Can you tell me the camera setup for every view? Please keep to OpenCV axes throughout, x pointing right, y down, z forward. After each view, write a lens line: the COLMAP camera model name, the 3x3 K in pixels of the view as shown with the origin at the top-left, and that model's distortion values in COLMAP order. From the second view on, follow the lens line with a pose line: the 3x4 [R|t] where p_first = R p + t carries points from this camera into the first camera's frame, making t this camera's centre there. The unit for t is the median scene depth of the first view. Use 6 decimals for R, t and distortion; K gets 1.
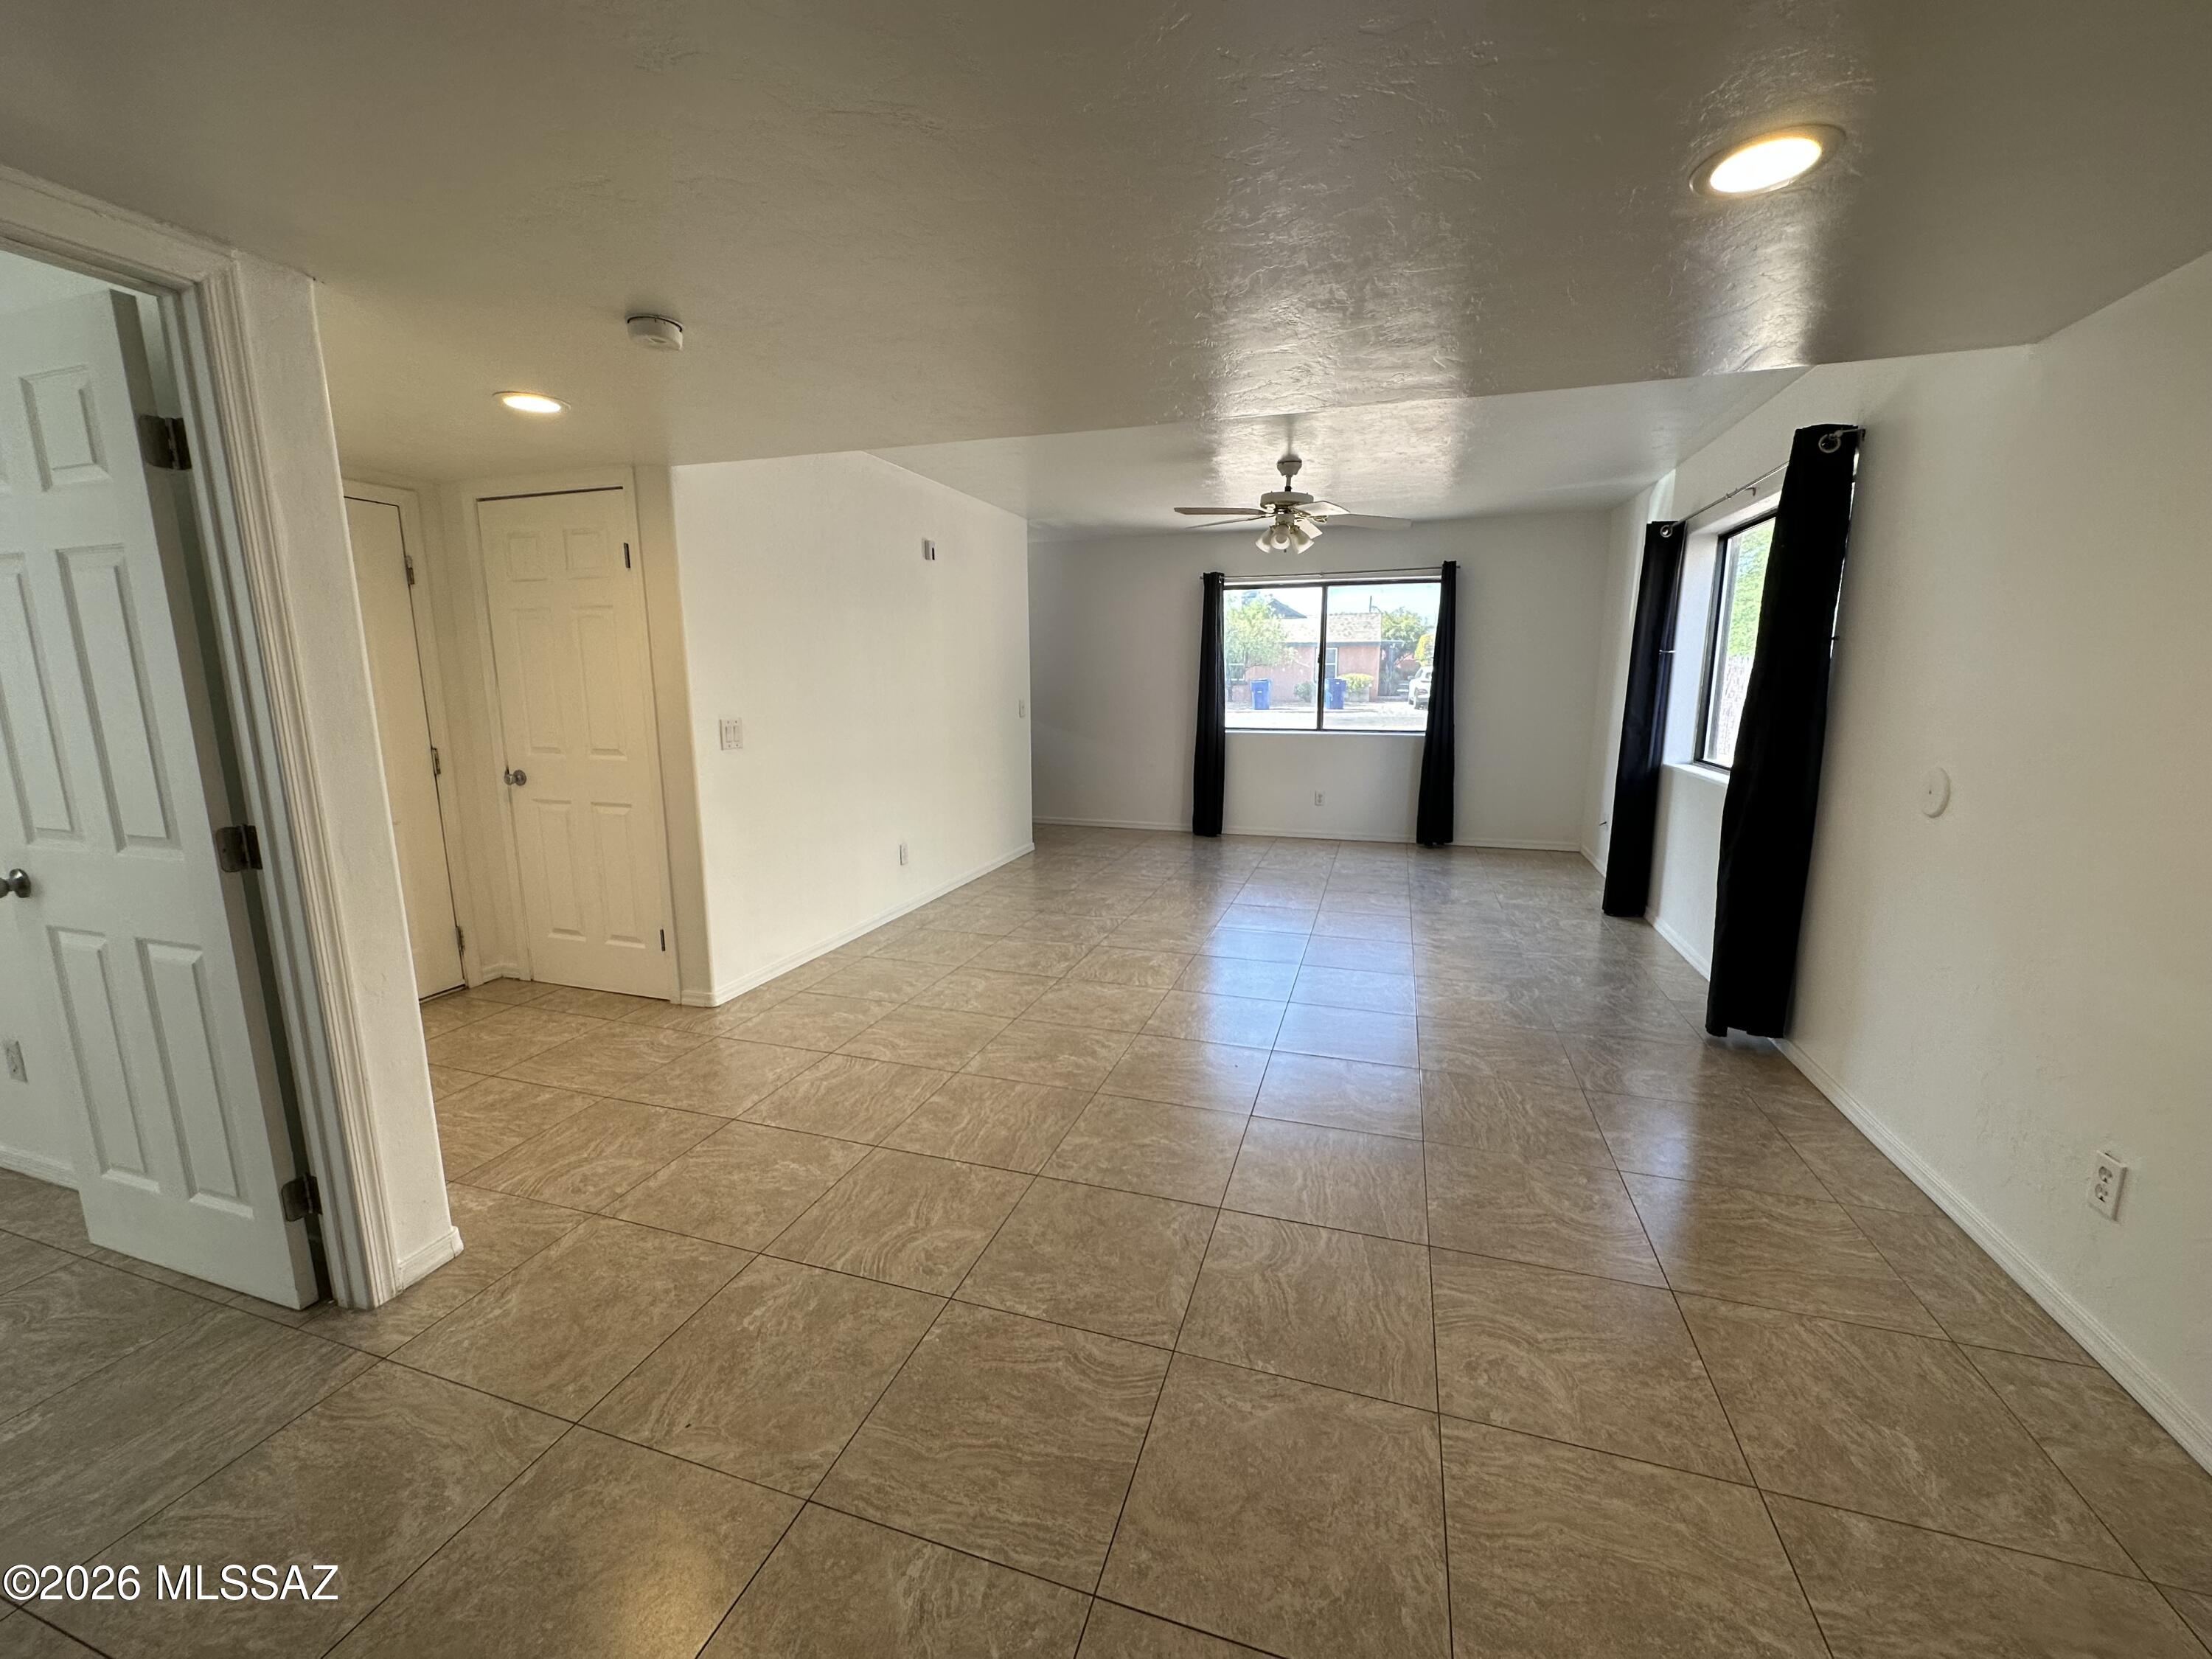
lens RADIAL K [[883.6, 0, 1103.3], [0, 883.6, 829.7], [0, 0, 1]] dist [-0.002324, 0.000740]
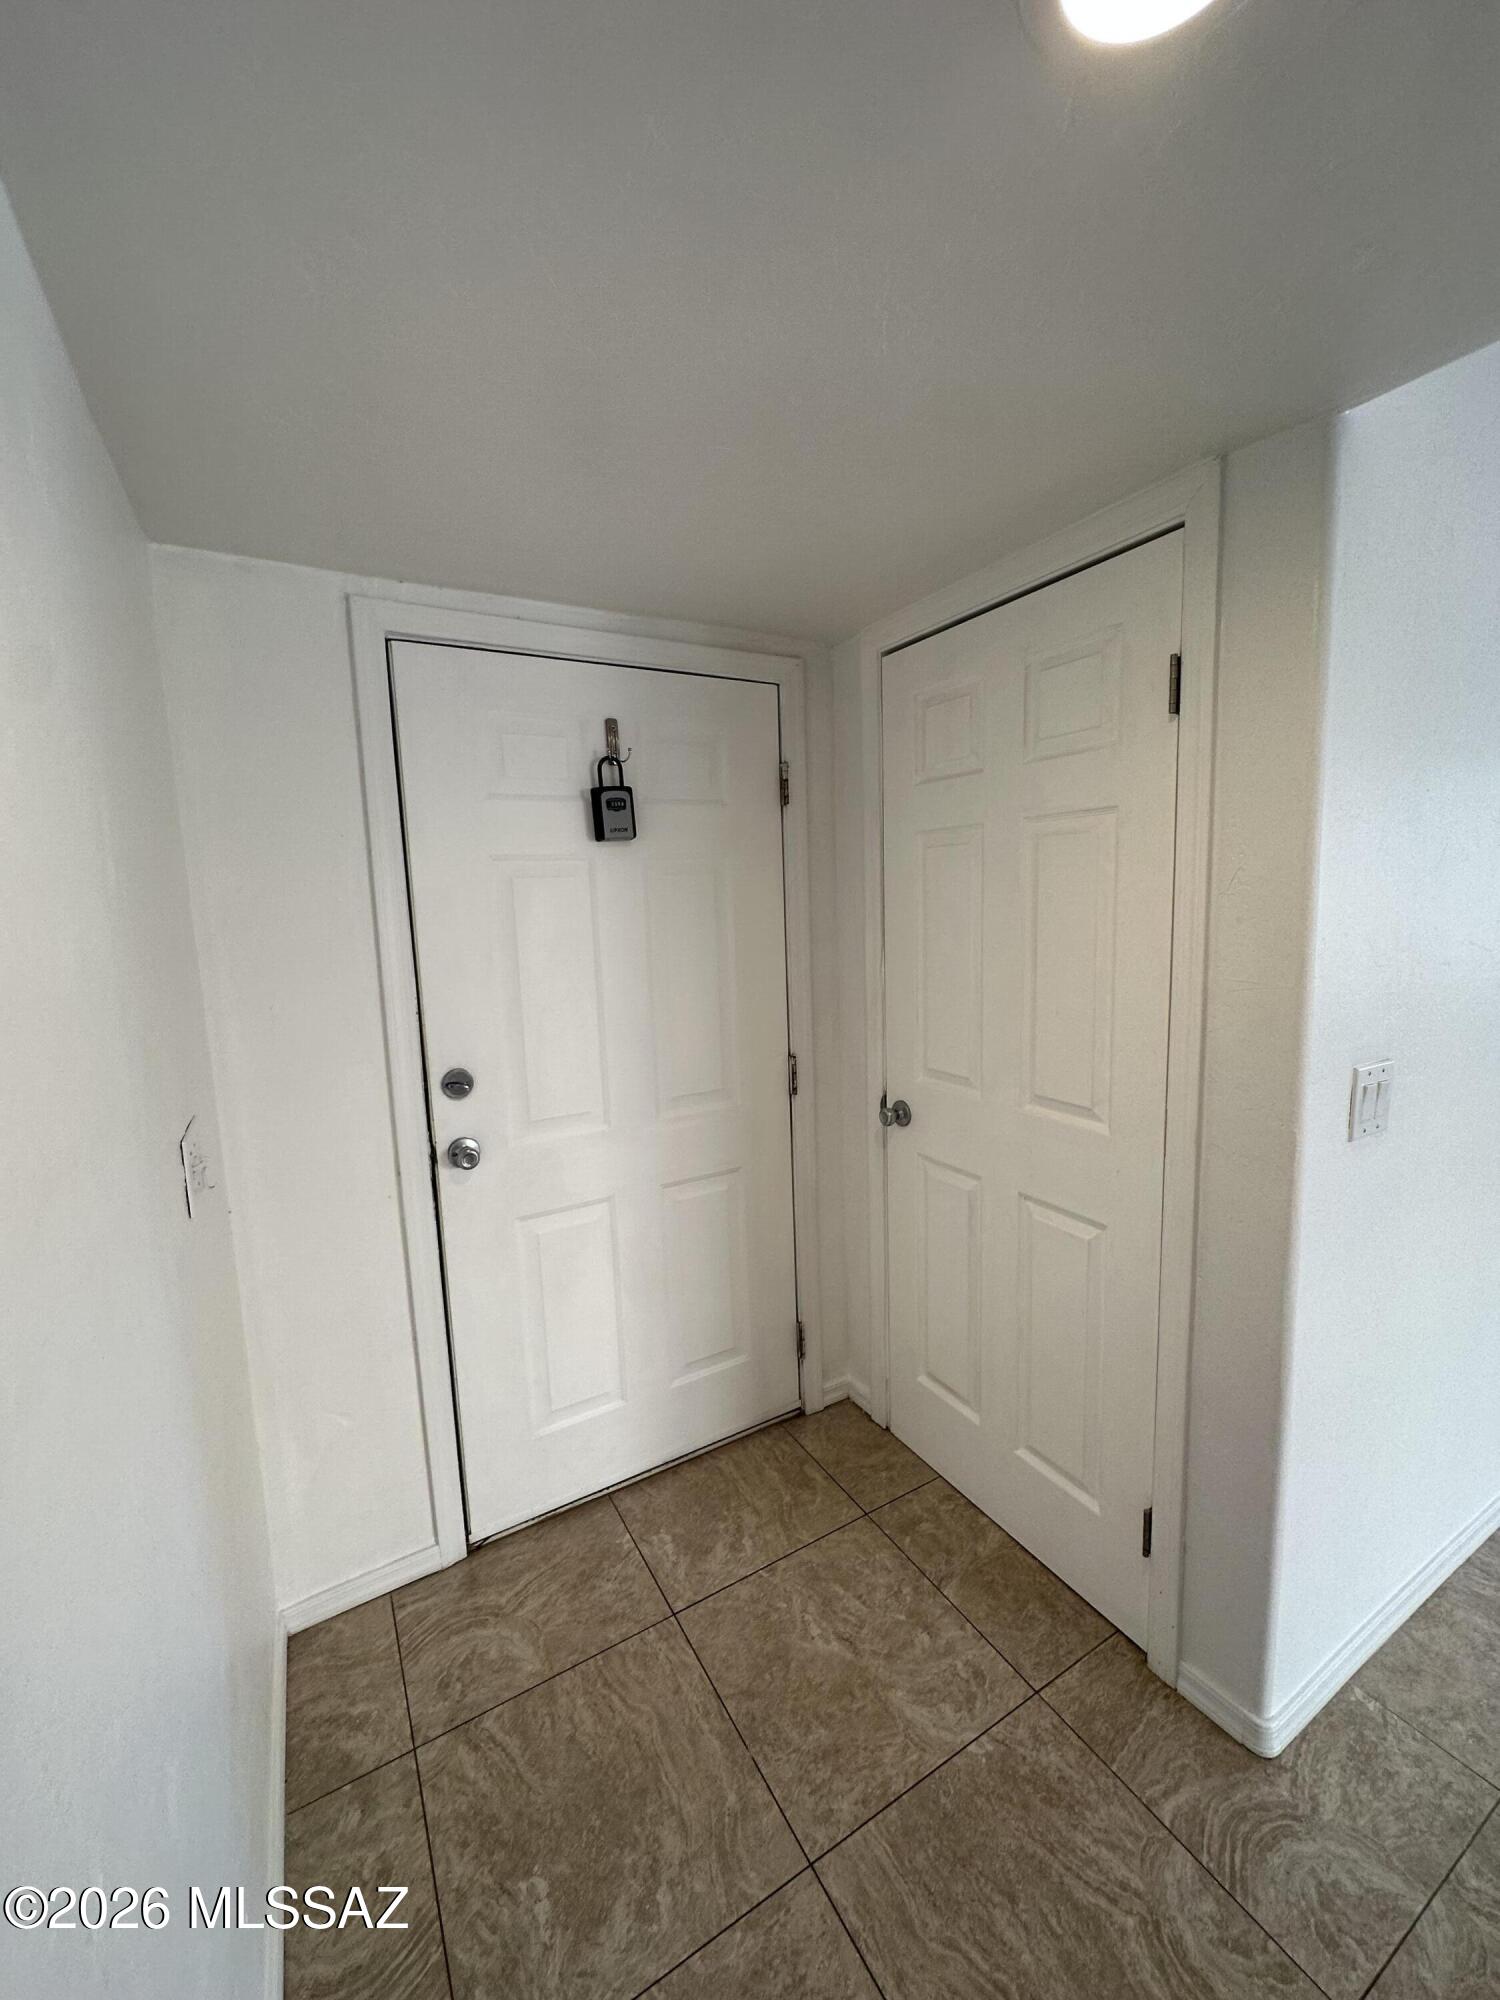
lens RADIAL K [[798.9, 0, 750.6], [0, 798.9, 998.6], [0, 0, 1]] dist [-0.002324, 0.000740]
pose [[0.740934, 0.062842, -0.668632, -0.375712], [-0.086210, 0.996275, -0.001896, -0.124395], [0.666022, 0.059047, 0.743591, 0.519331]]
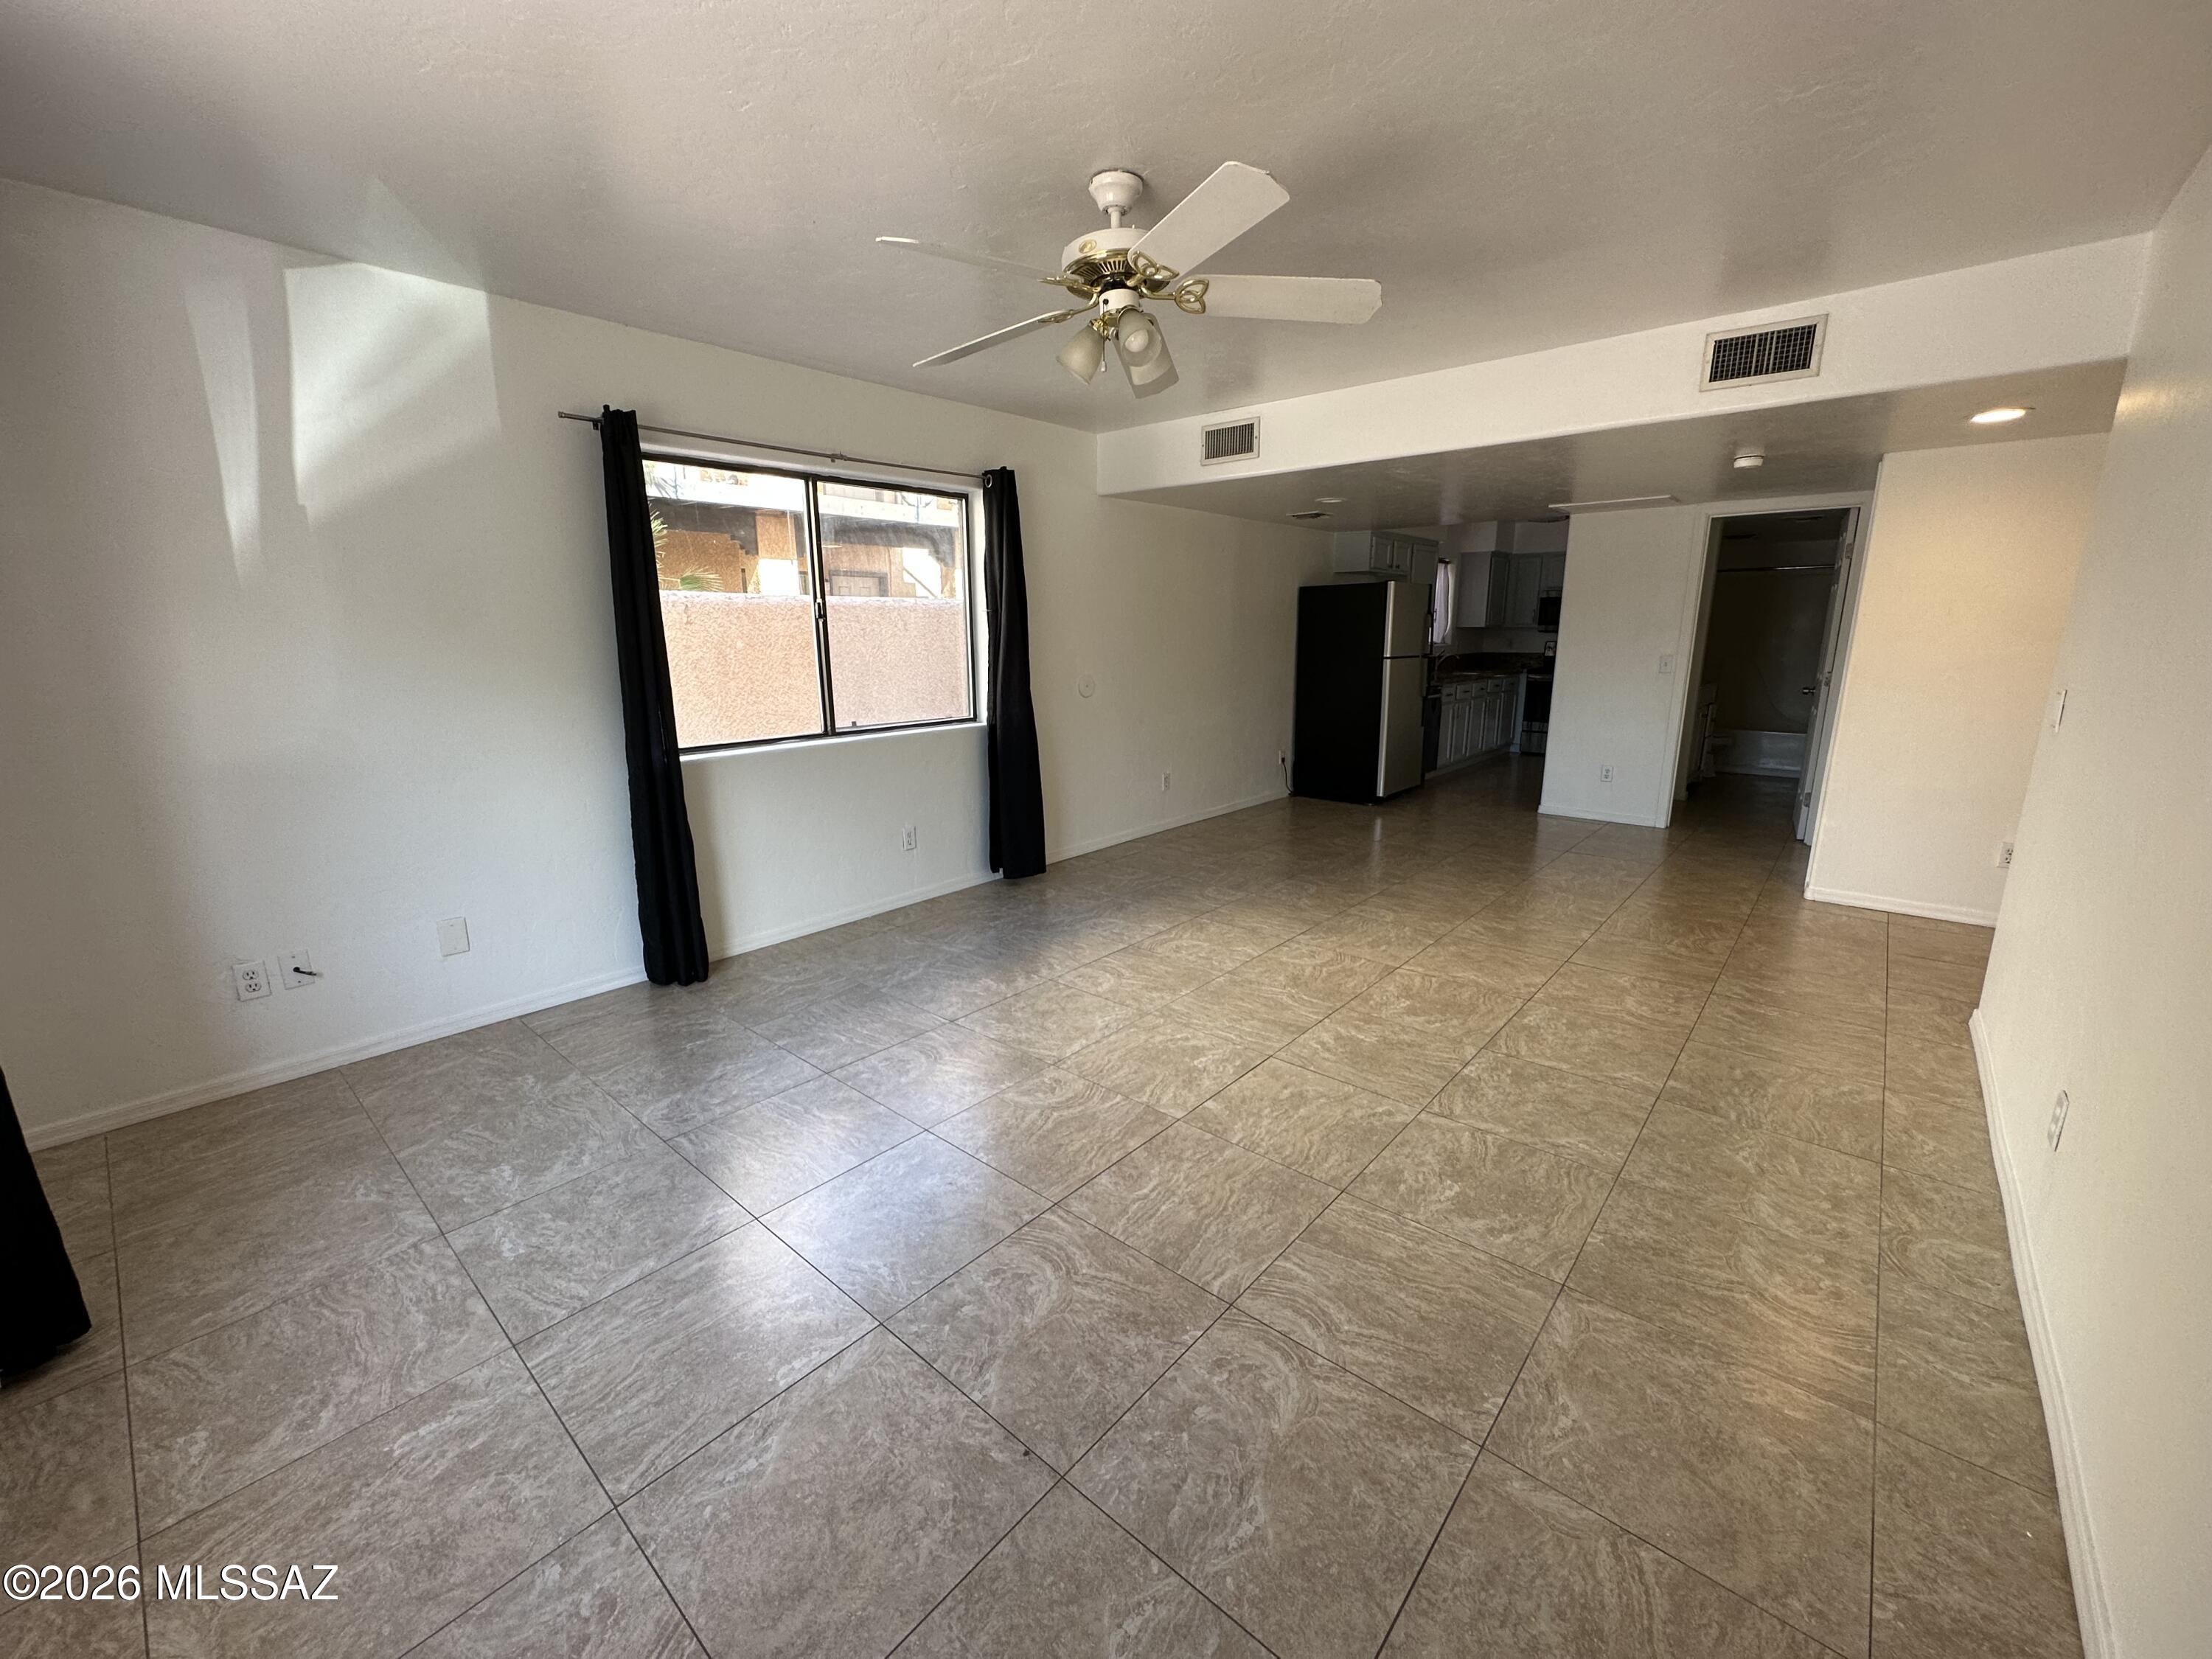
lens RADIAL K [[883.6, 0, 1103.3], [0, 883.6, 829.7], [0, 0, 1]] dist [-0.002324, 0.000740]
pose [[-0.919805, -0.077522, 0.384641, 0.014288], [0.079023, 0.923603, 0.375118, -0.339544], [-0.384336, 0.375431, -0.843409, 1.883531]]
